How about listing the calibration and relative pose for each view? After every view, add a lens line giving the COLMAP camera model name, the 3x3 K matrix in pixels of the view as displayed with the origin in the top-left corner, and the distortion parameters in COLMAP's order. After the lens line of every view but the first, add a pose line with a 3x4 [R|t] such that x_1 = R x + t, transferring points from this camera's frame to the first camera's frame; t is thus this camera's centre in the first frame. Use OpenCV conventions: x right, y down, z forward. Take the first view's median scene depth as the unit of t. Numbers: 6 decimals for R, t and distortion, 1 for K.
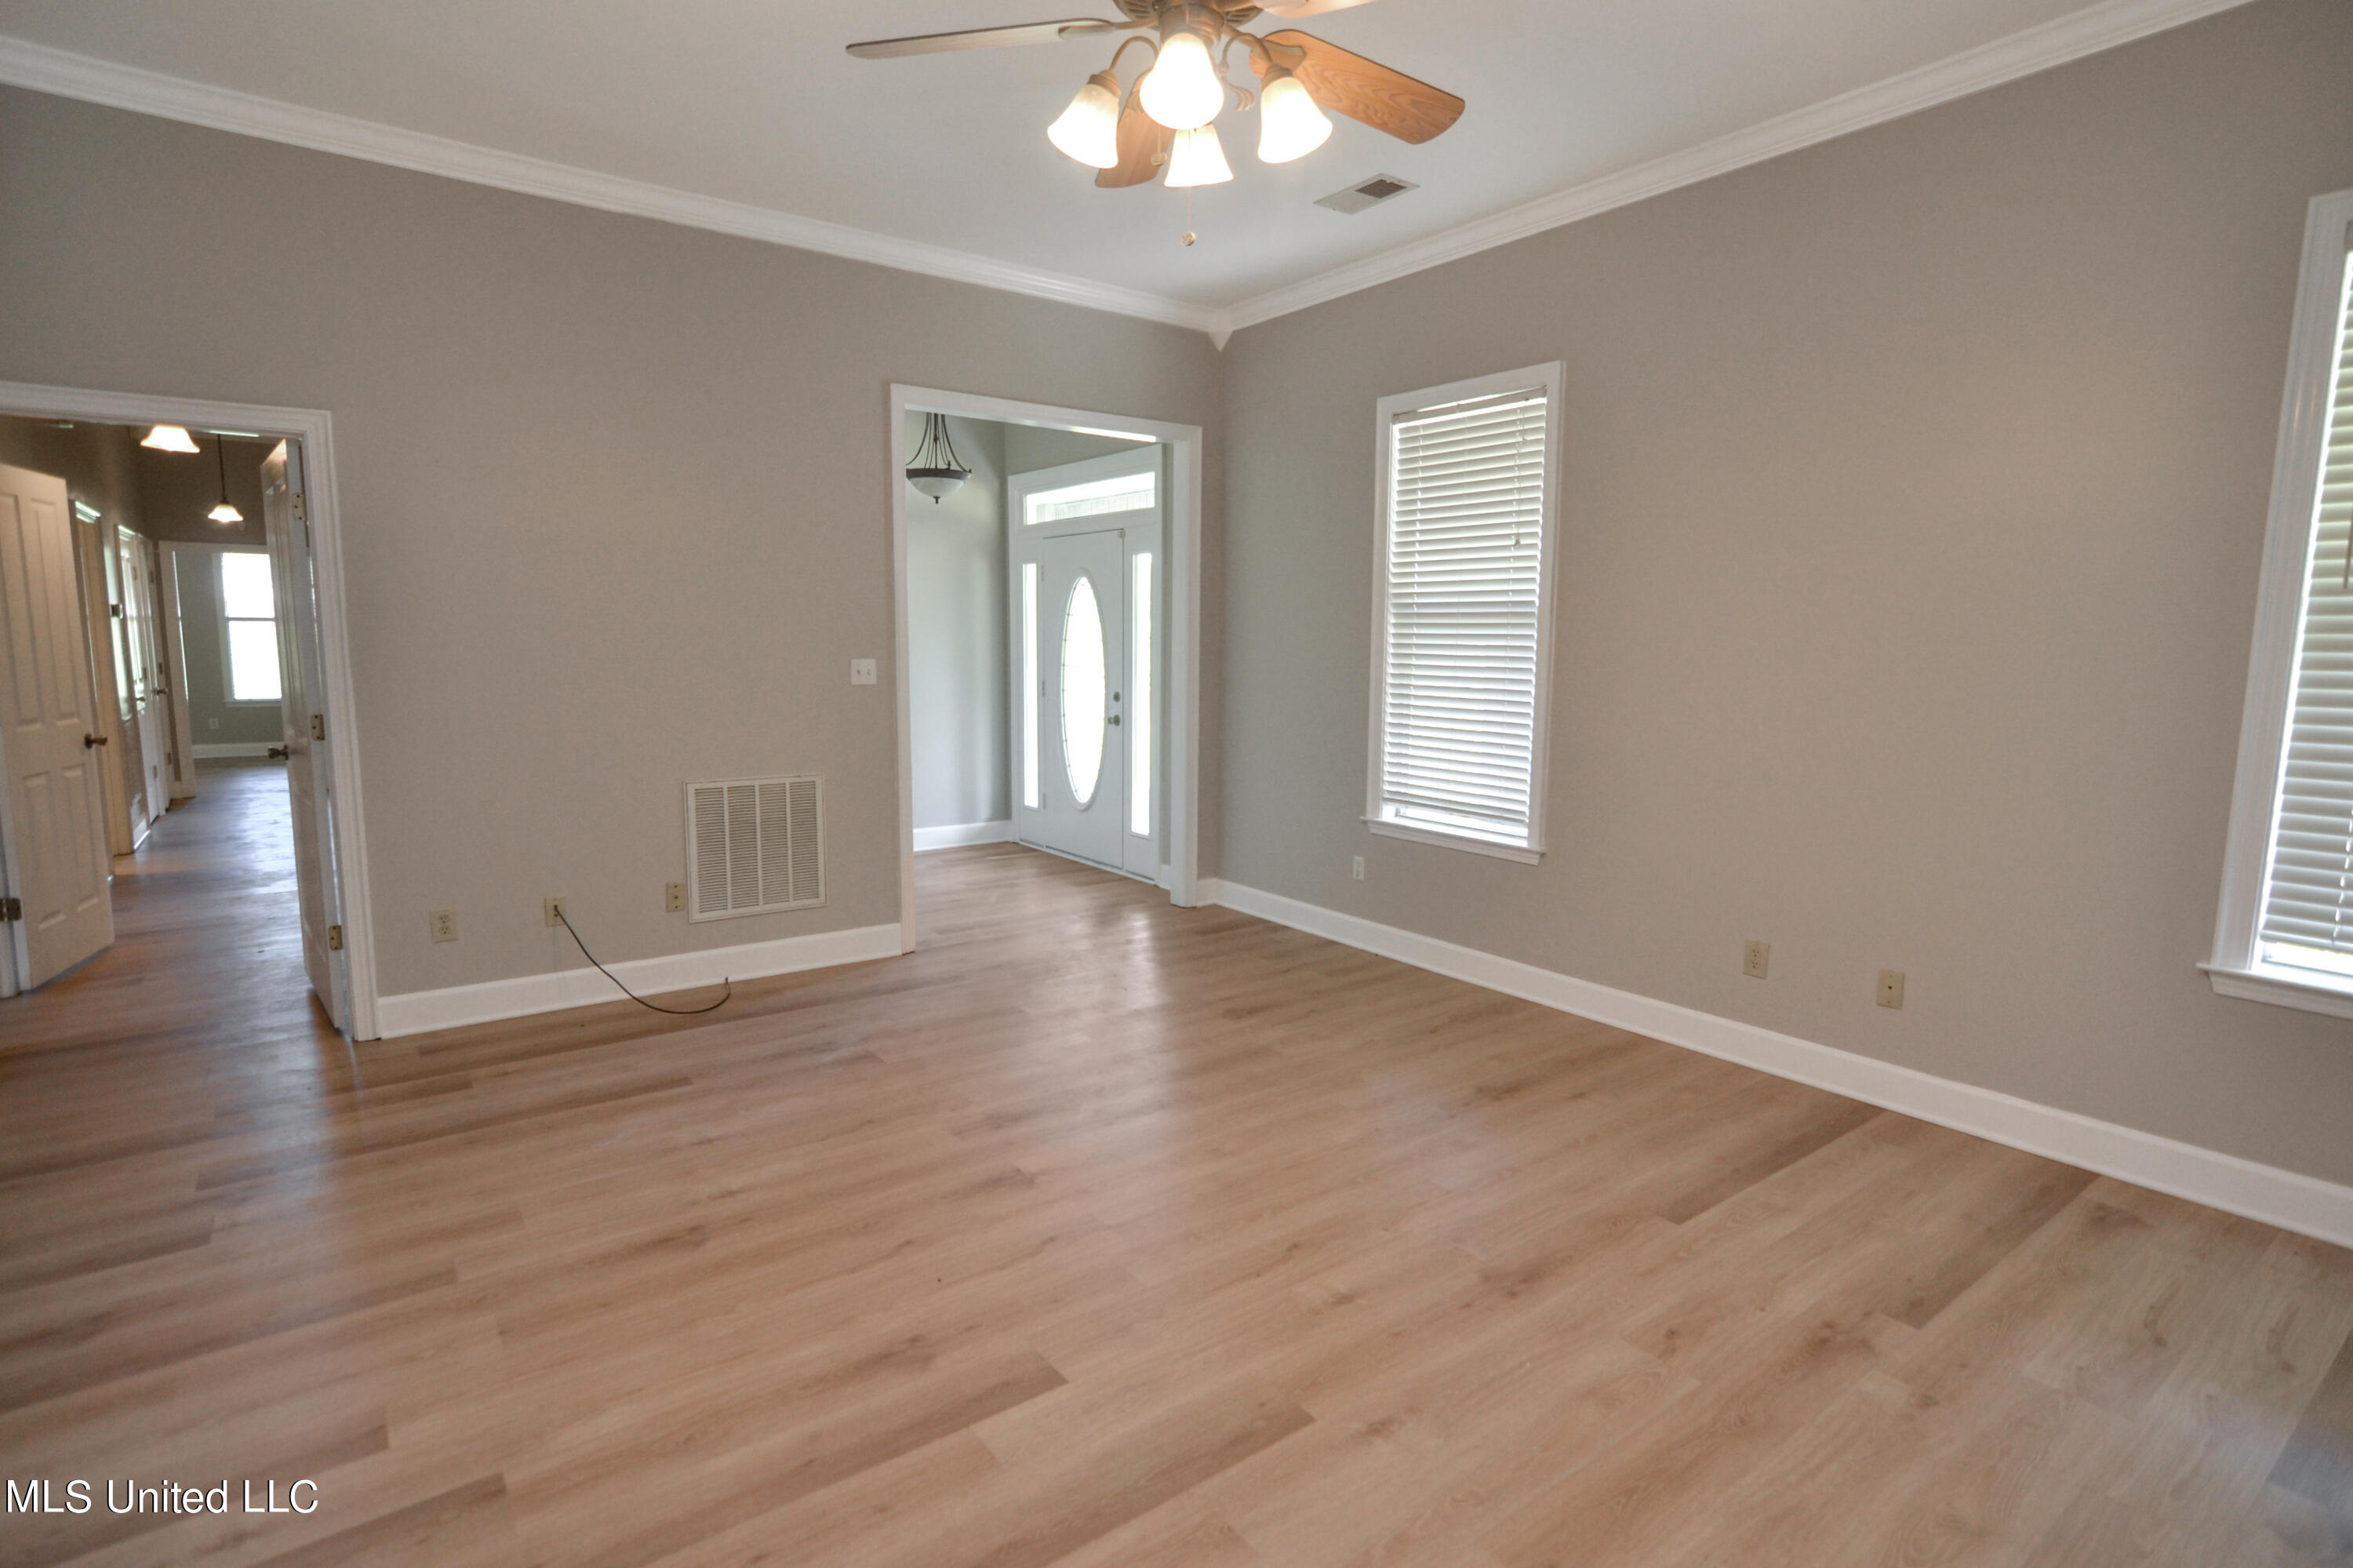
lens RADIAL K [[1151.1, 0, 1176.5], [0, 1151.1, 784.0], [0, 0, 1]] dist [-0.002859, -0.000982]
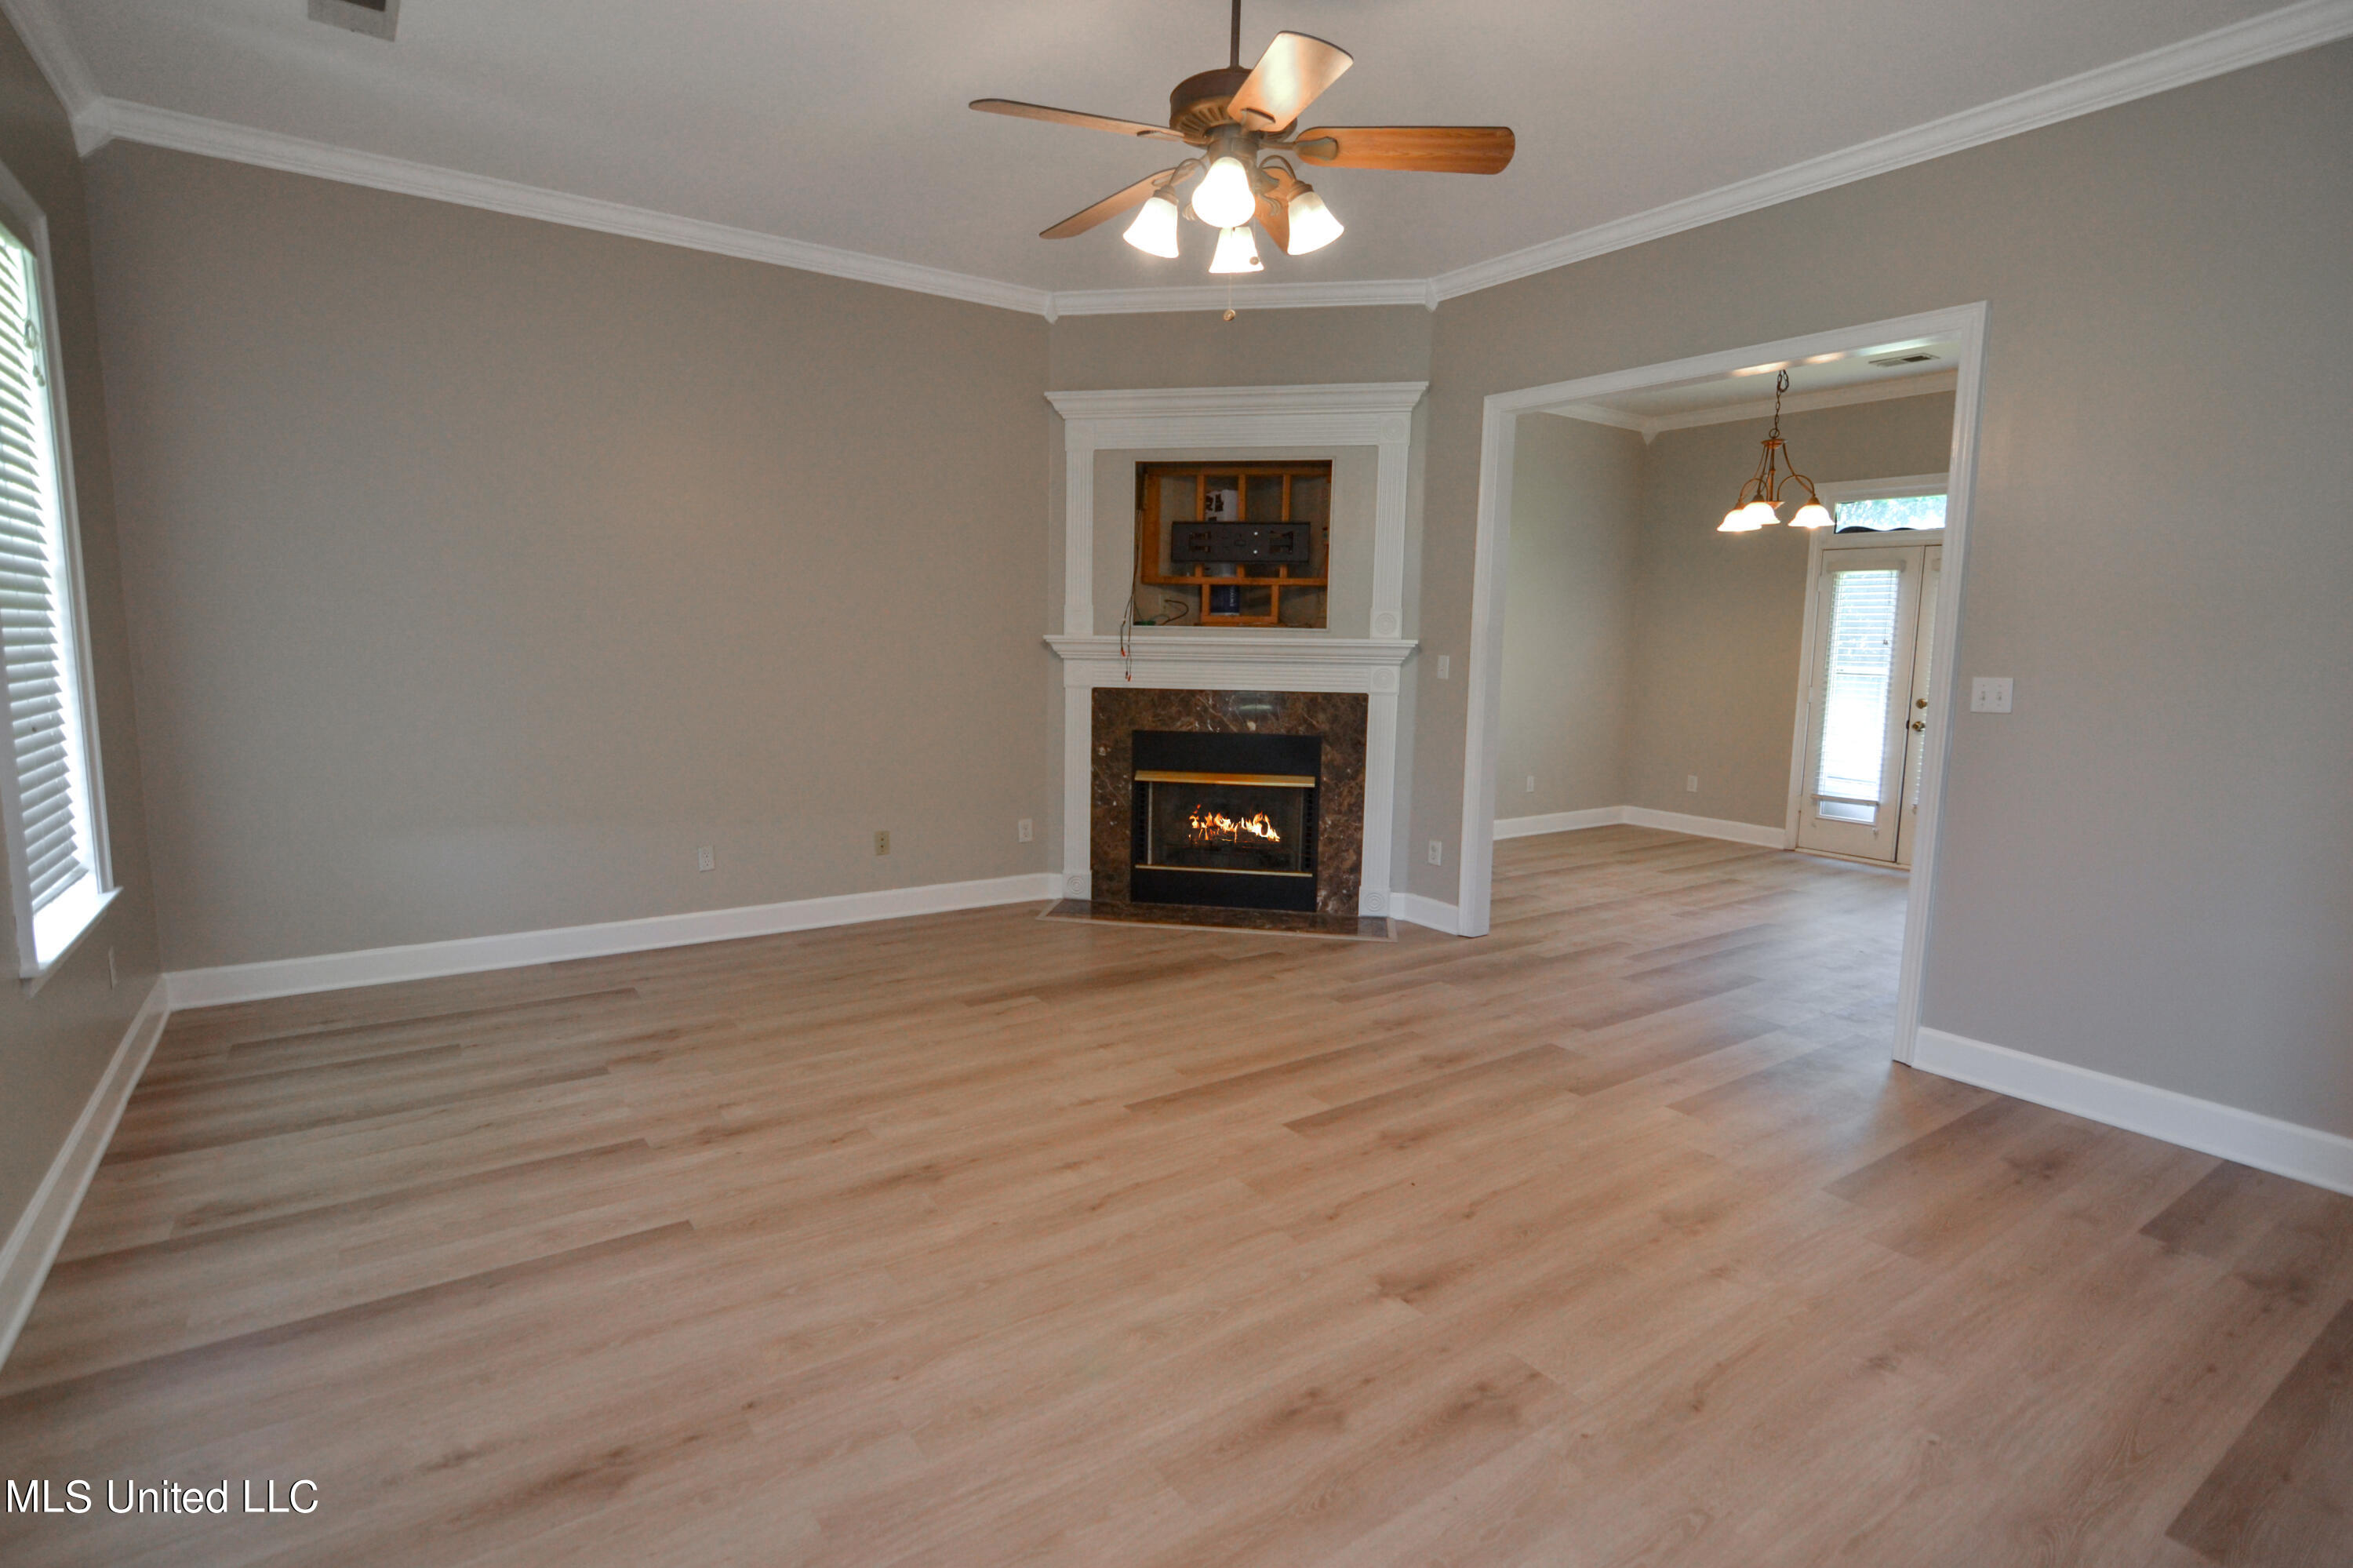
lens RADIAL K [[1151.1, 0, 1176.5], [0, 1151.1, 784.0], [0, 0, 1]] dist [-0.002859, -0.000982]
pose [[-0.999125, -0.030596, 0.028501, 0.011510], [-0.022343, 0.966793, 0.254582, -0.247529], [-0.035343, 0.253723, -0.966631, 2.004002]]
